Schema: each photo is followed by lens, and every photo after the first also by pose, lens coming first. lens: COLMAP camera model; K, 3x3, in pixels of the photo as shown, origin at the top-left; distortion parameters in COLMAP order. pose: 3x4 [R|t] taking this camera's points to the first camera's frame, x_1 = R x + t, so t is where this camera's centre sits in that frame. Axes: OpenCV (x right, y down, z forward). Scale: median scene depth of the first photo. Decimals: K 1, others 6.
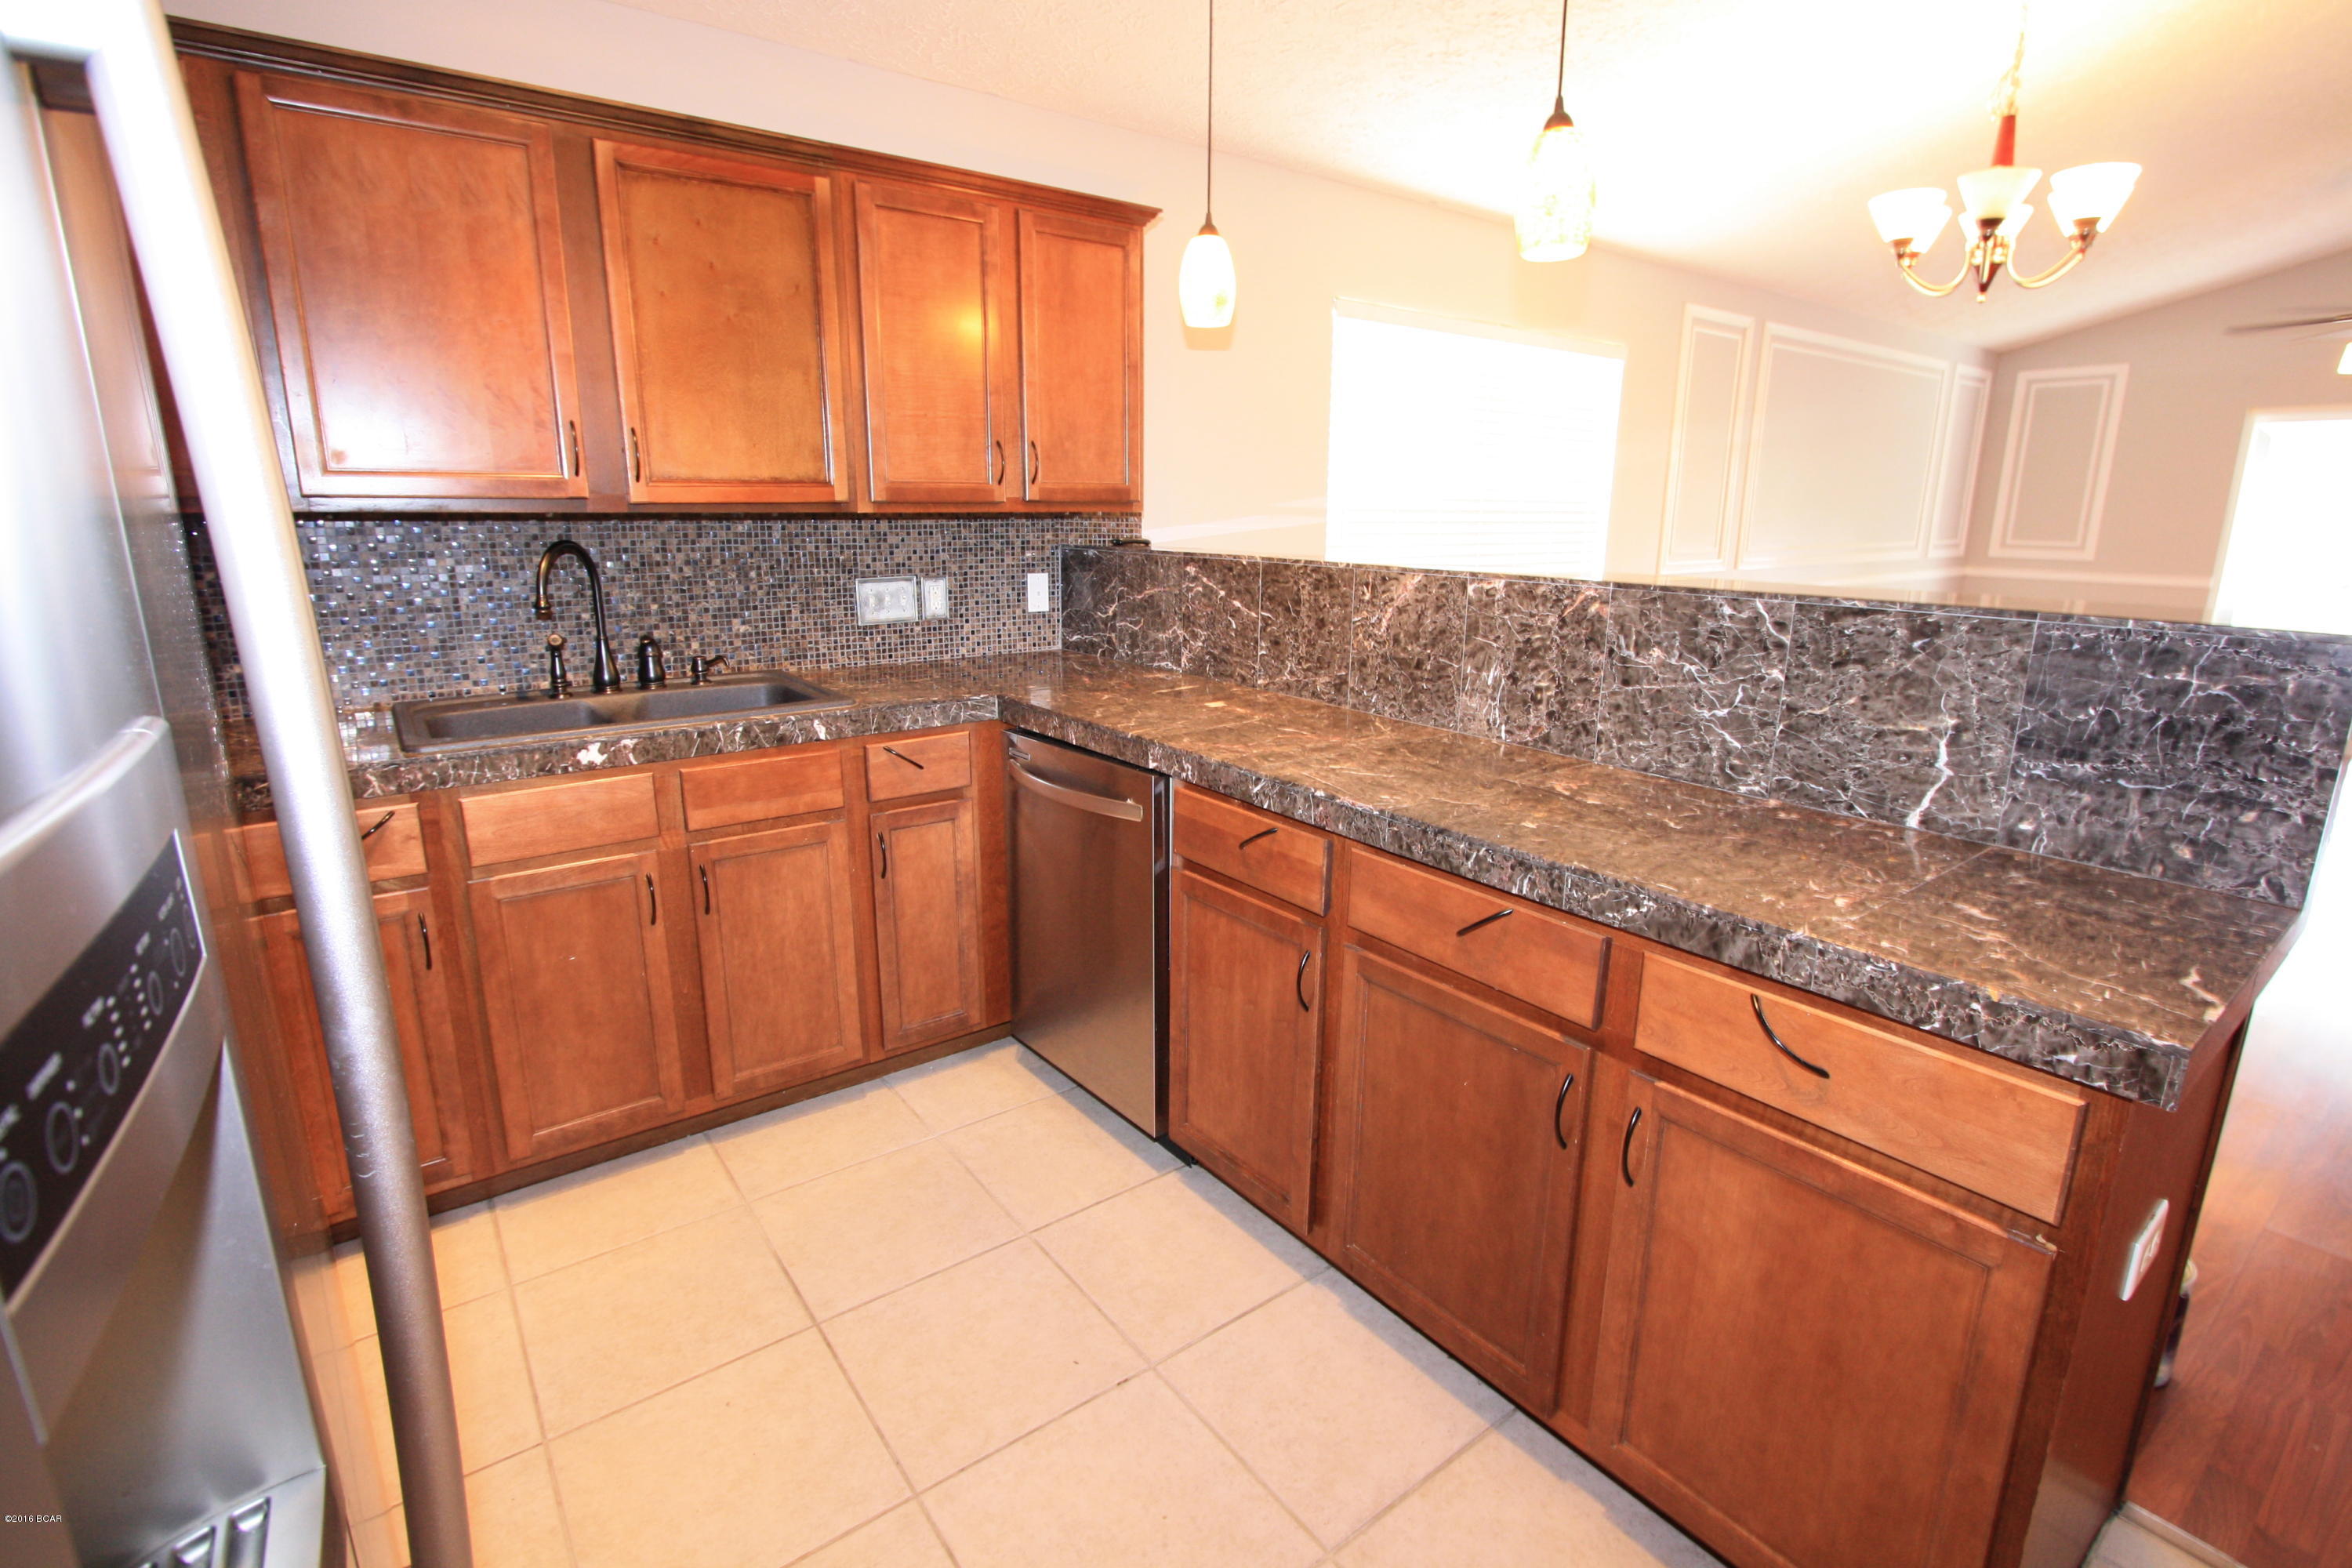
lens RADIAL K [[1076.6, 0, 1188.1], [0, 1076.6, 758.4], [0, 0, 1]] dist [-0.021458, 0.000145]
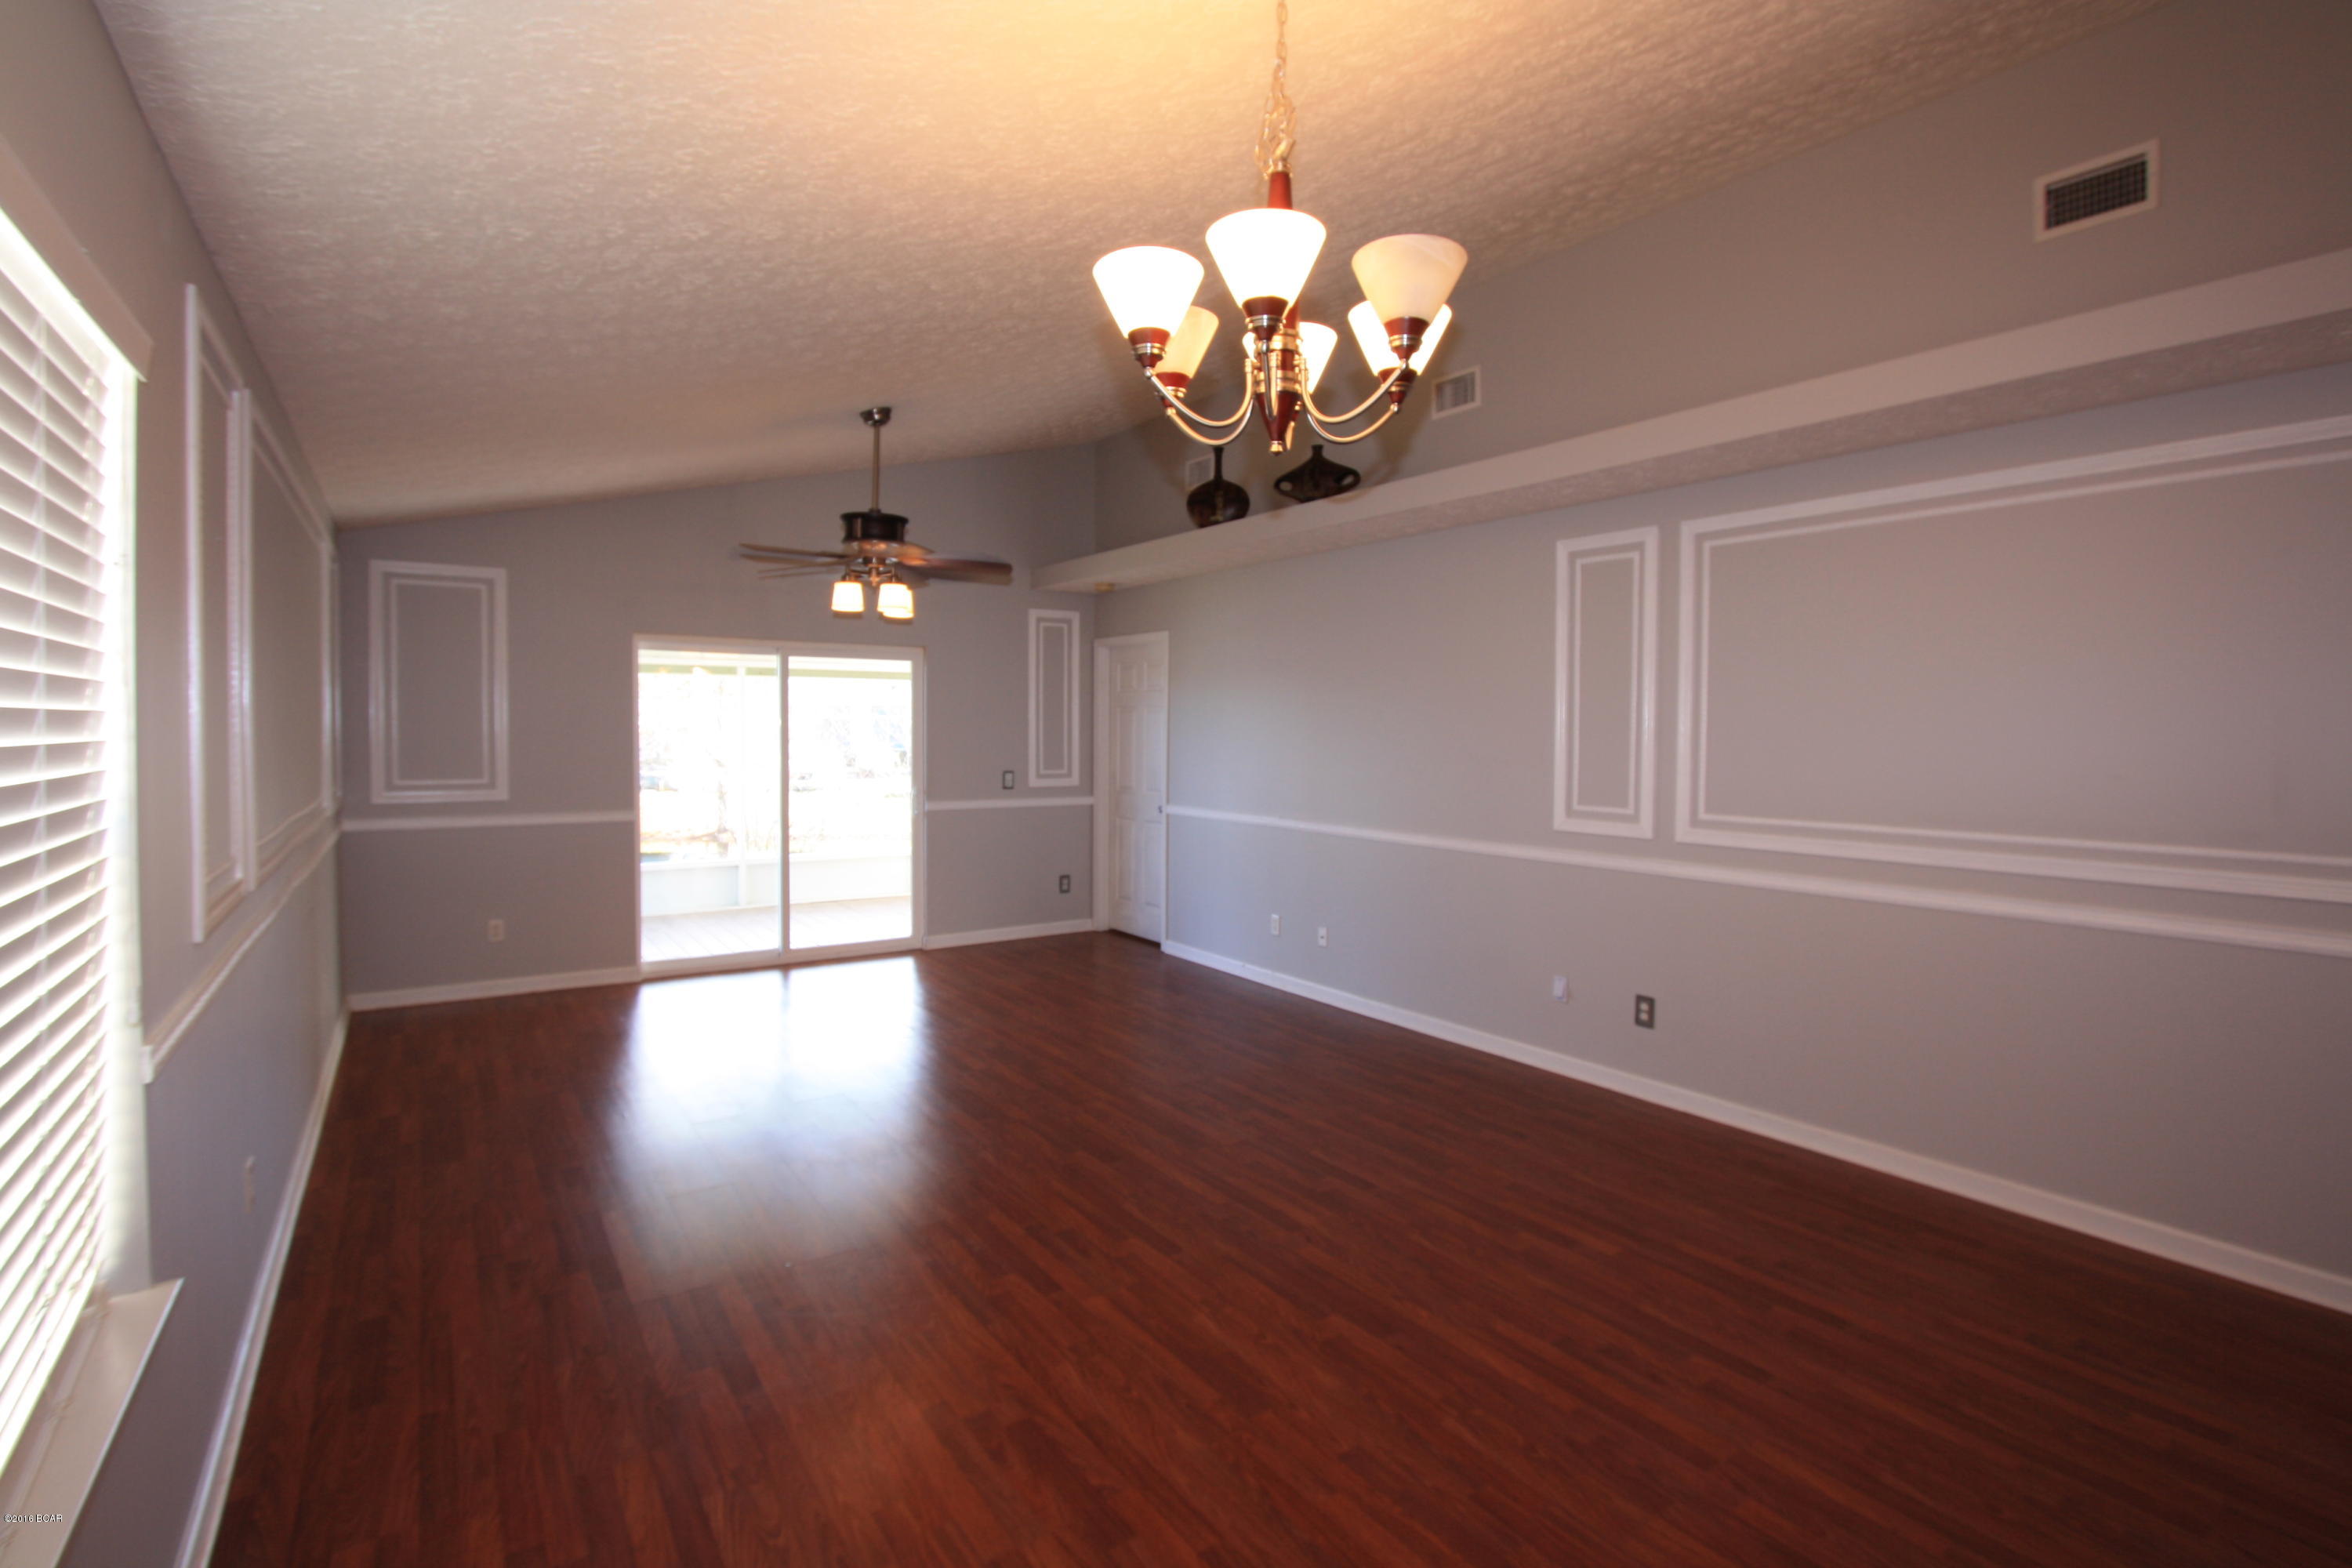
lens RADIAL K [[1090.0, 0, 1175.6], [0, 1090.0, 763.0], [0, 0, 1]] dist [-0.019226, 0.001114]
pose [[0.041480, -0.036432, 0.998475, 0.141521], [0.223567, 0.974335, 0.026264, -0.366218], [-0.973806, 0.222136, 0.048560, 1.365372]]
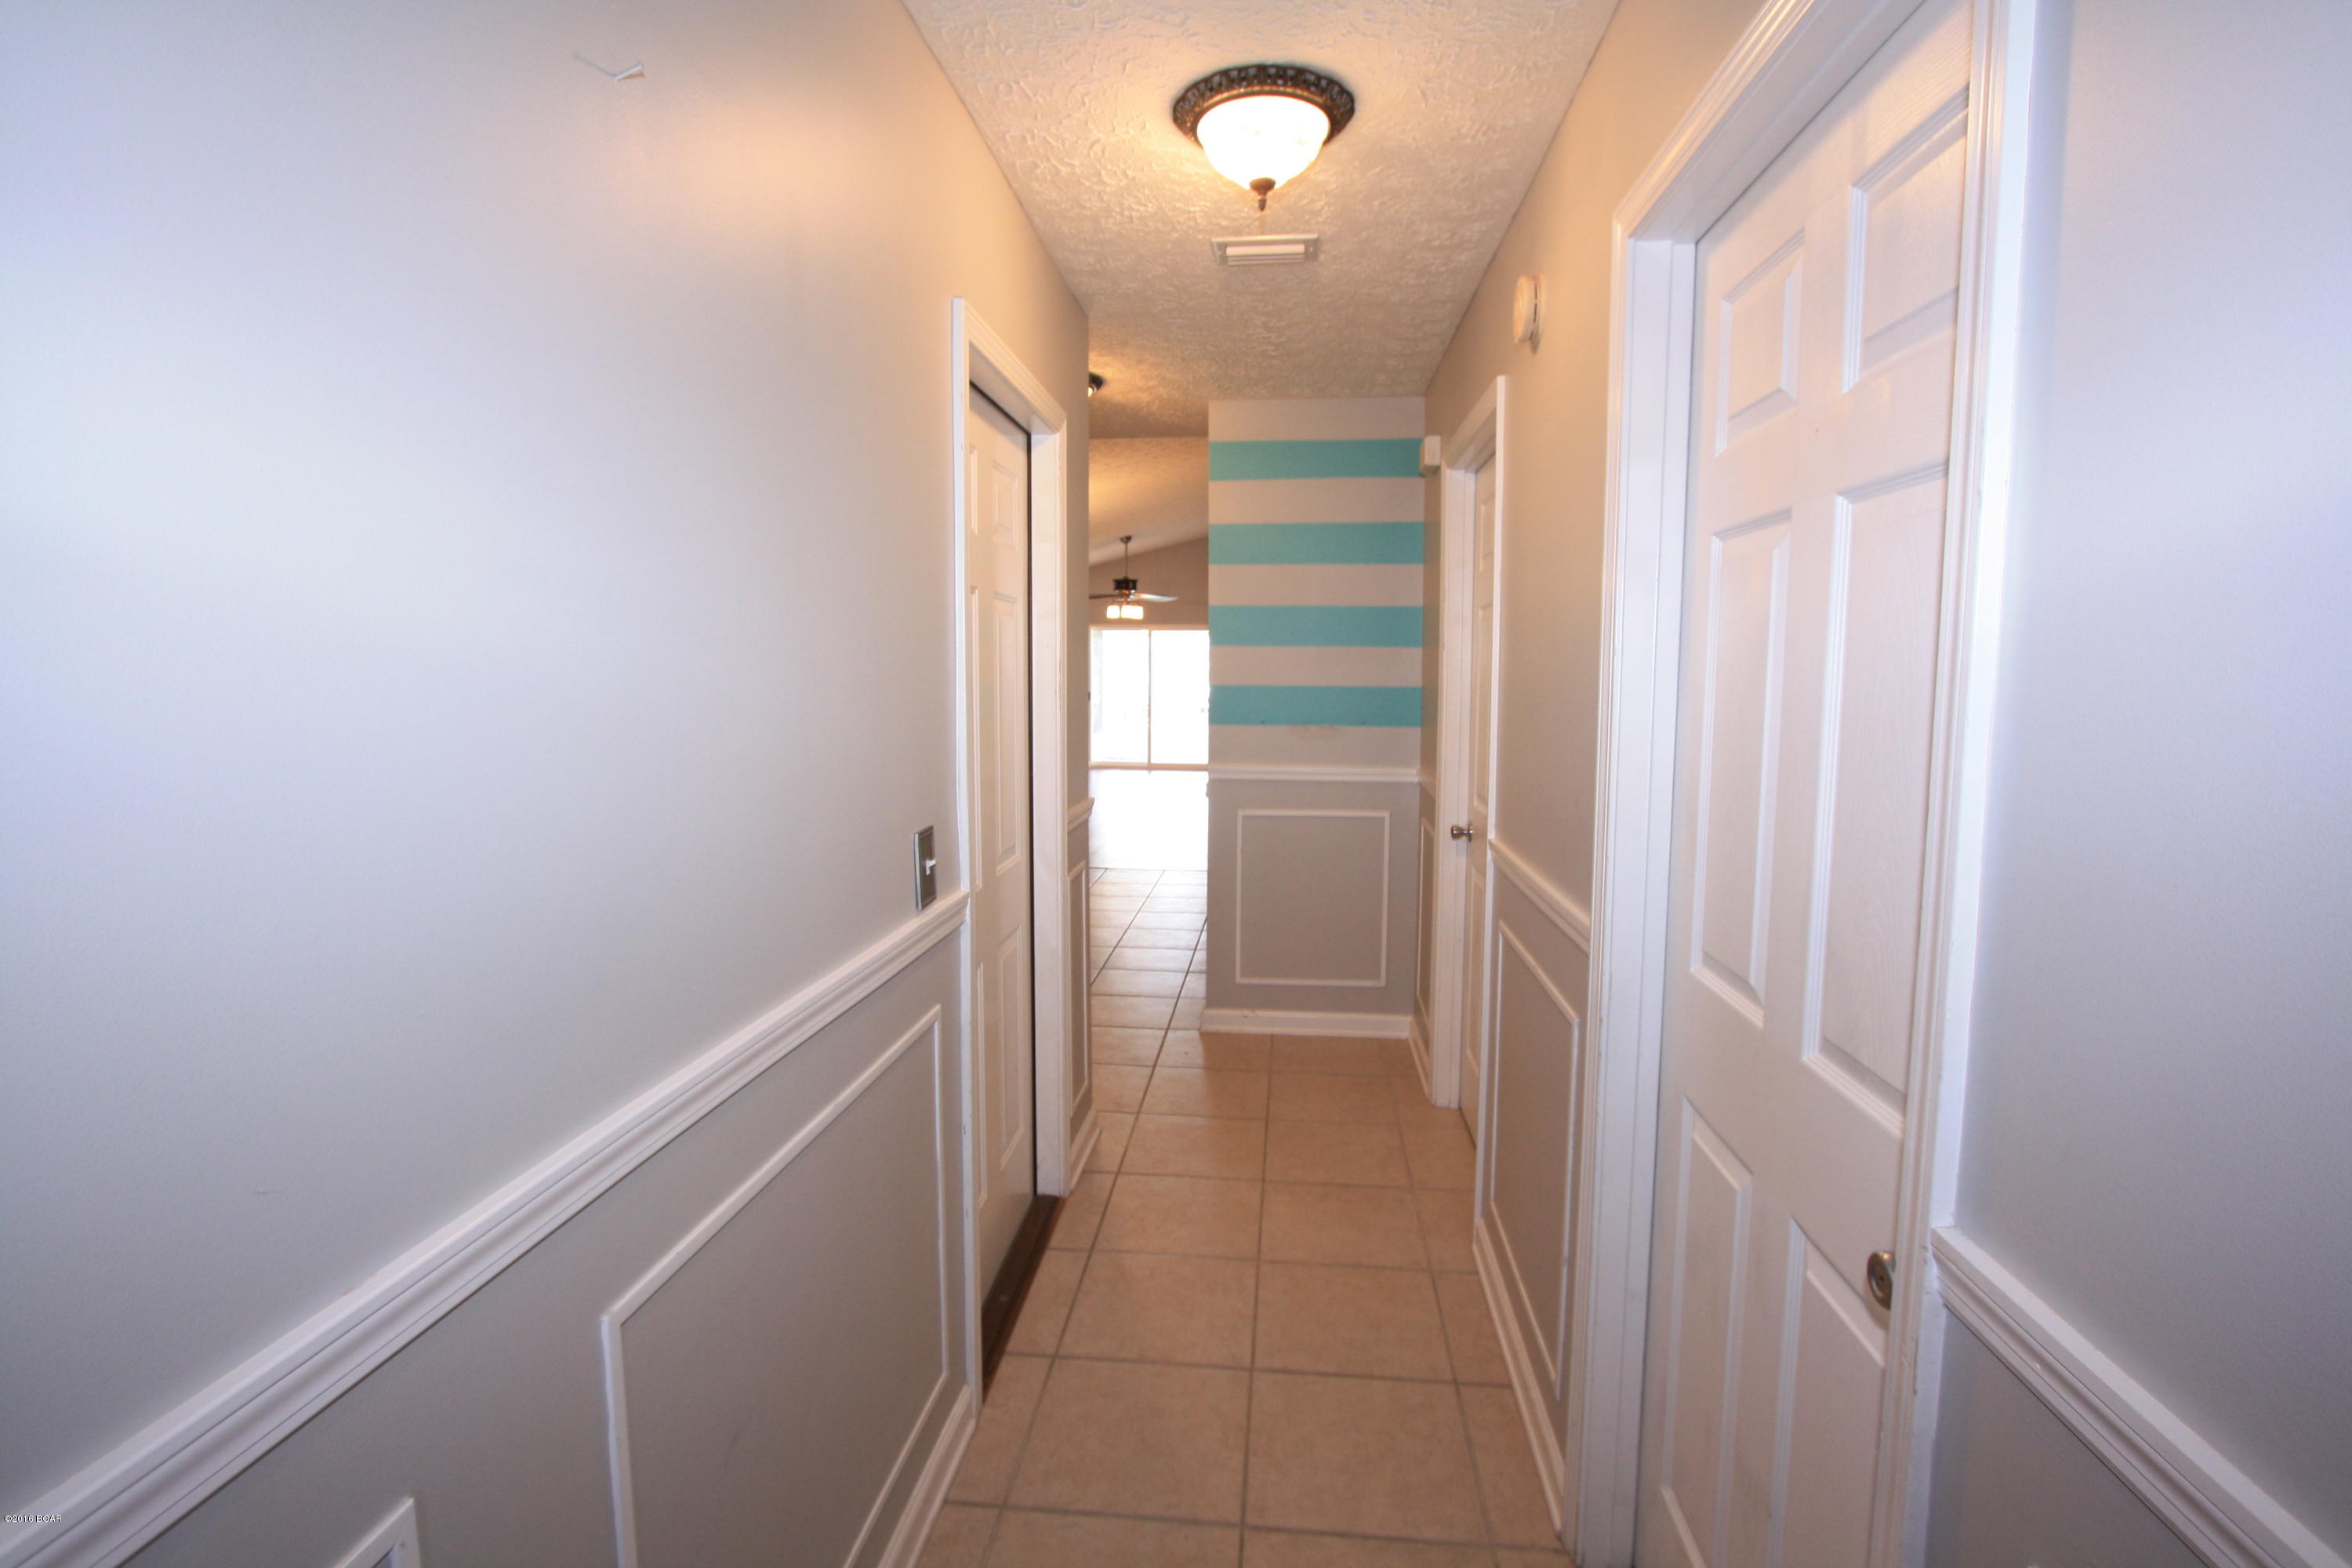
lens RADIAL K [[1076.6, 0, 1188.1], [0, 1076.6, 758.4], [0, 0, 1]] dist [-0.021458, 0.000145]
pose [[0.674927, -0.058631, 0.735552, -1.632836], [0.163626, 0.983913, -0.071712, 0.440300], [-0.719514, 0.168756, 0.673662, -1.900573]]
